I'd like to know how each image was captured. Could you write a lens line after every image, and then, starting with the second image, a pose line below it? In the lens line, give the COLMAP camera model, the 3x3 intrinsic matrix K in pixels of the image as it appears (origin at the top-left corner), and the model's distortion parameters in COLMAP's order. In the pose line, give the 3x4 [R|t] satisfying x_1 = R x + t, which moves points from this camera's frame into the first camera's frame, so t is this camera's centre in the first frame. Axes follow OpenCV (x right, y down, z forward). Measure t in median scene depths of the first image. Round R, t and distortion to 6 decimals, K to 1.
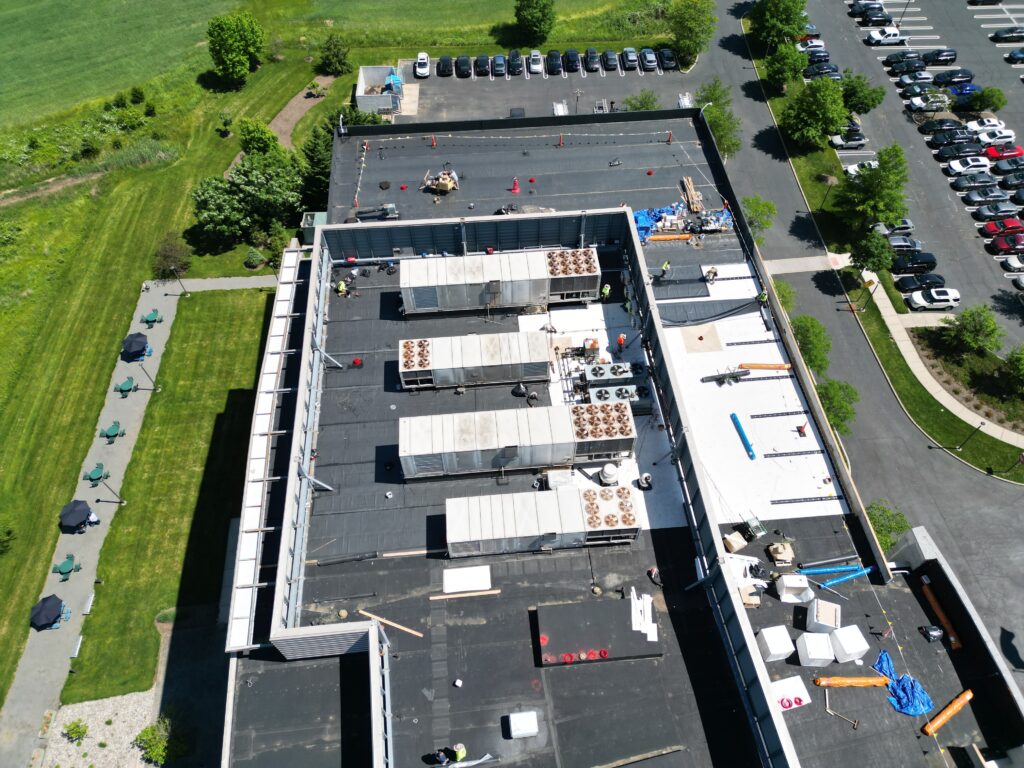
lens RADIAL K [[723.6, 0, 512.0], [0, 723.6, 384.0], [0, 0, 1]] dist [0.050544, -0.000601]
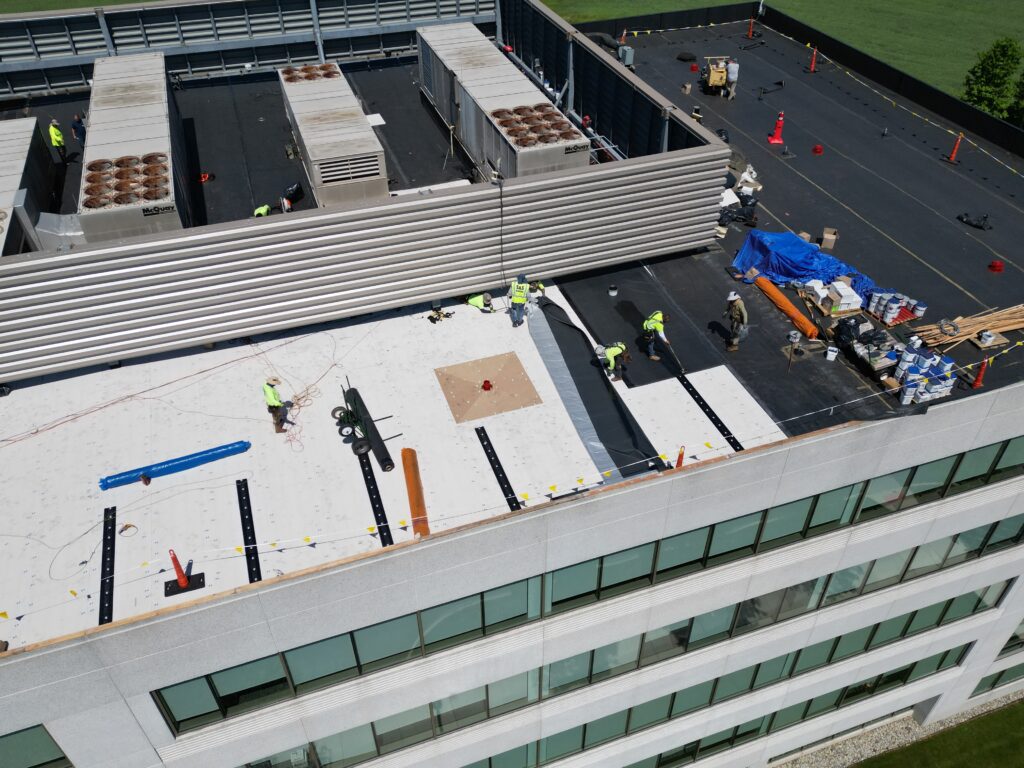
lens RADIAL K [[804.7, 0, 512.0], [0, 804.7, 384.0], [0, 0, 1]] dist [0.054459, -0.002896]
pose [[0.249545, 0.631011, -0.734542, 0.535826], [-0.784595, 0.576343, 0.228561, -0.160129], [0.567573, 0.519282, 0.638912, 0.649813]]
